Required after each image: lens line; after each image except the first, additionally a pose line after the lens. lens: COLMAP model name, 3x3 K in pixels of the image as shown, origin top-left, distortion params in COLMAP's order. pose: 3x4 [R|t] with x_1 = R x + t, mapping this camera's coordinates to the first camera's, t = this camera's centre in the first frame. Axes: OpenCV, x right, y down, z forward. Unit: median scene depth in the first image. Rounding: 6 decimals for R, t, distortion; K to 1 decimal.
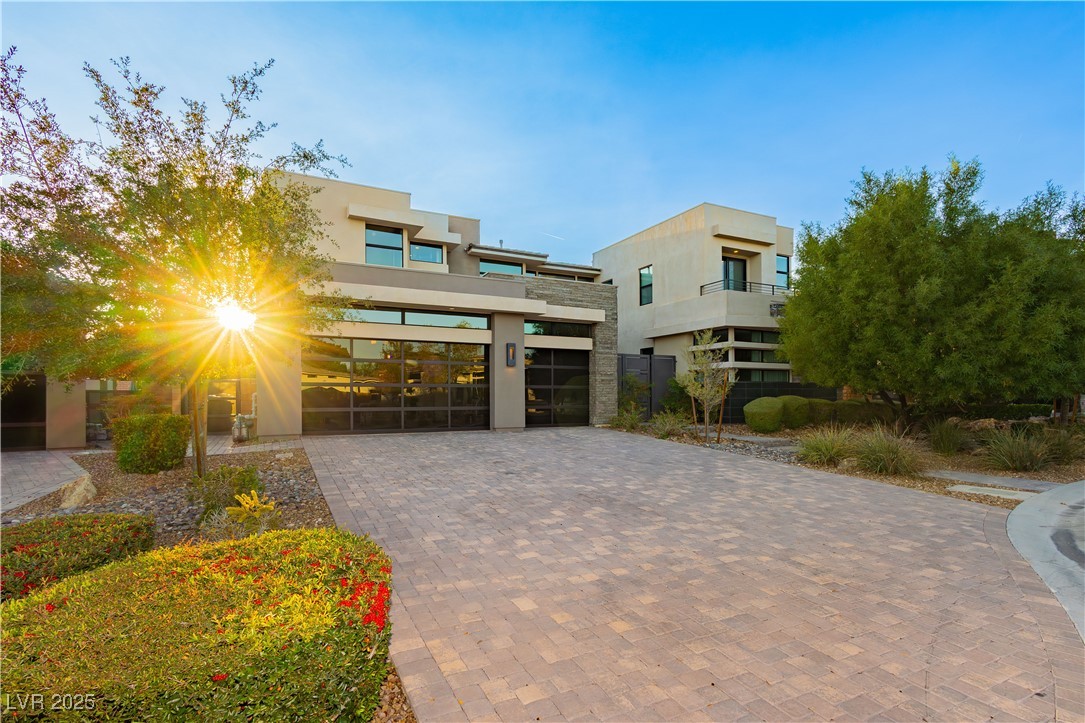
lens RADIAL K [[460.3, 0, 525.2], [0, 460.3, 383.4], [0, 0, 1]] dist [0.002557, 0.000291]
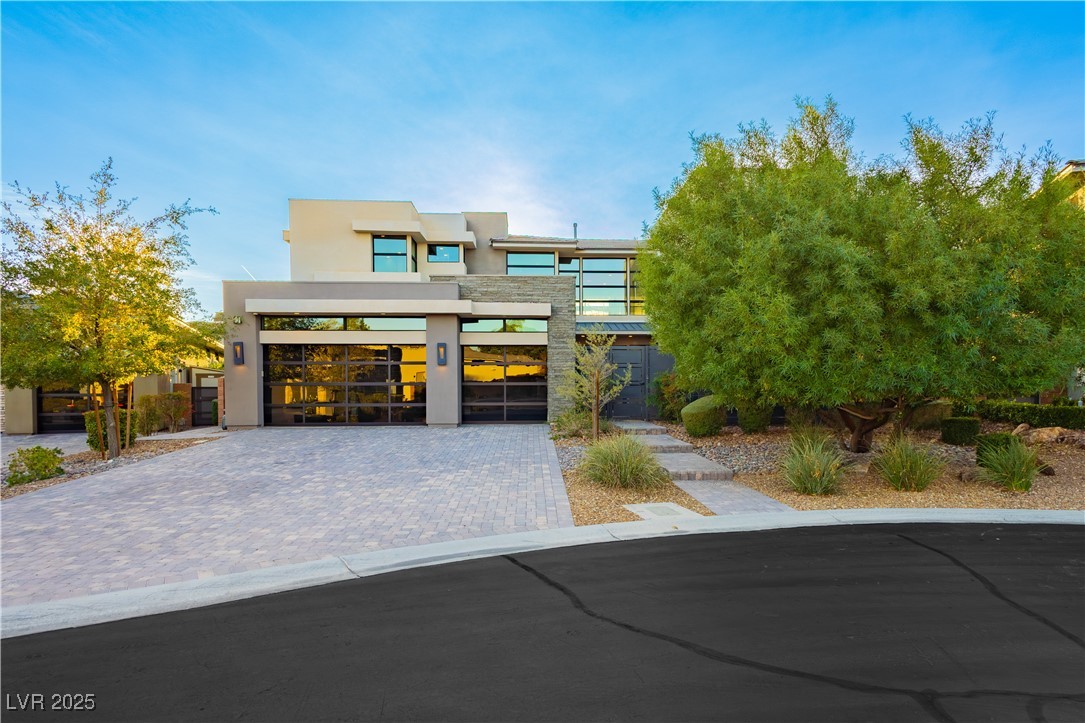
lens RADIAL K [[505.5, 0, 544.5], [0, 505.5, 372.1], [0, 0, 1]] dist [0.003707, 0.000345]
pose [[0.938751, -0.009806, -0.344456, 0.571910], [0.010628, 0.999943, 0.000500, -0.018105], [0.344431, -0.004130, 0.938802, 0.003127]]
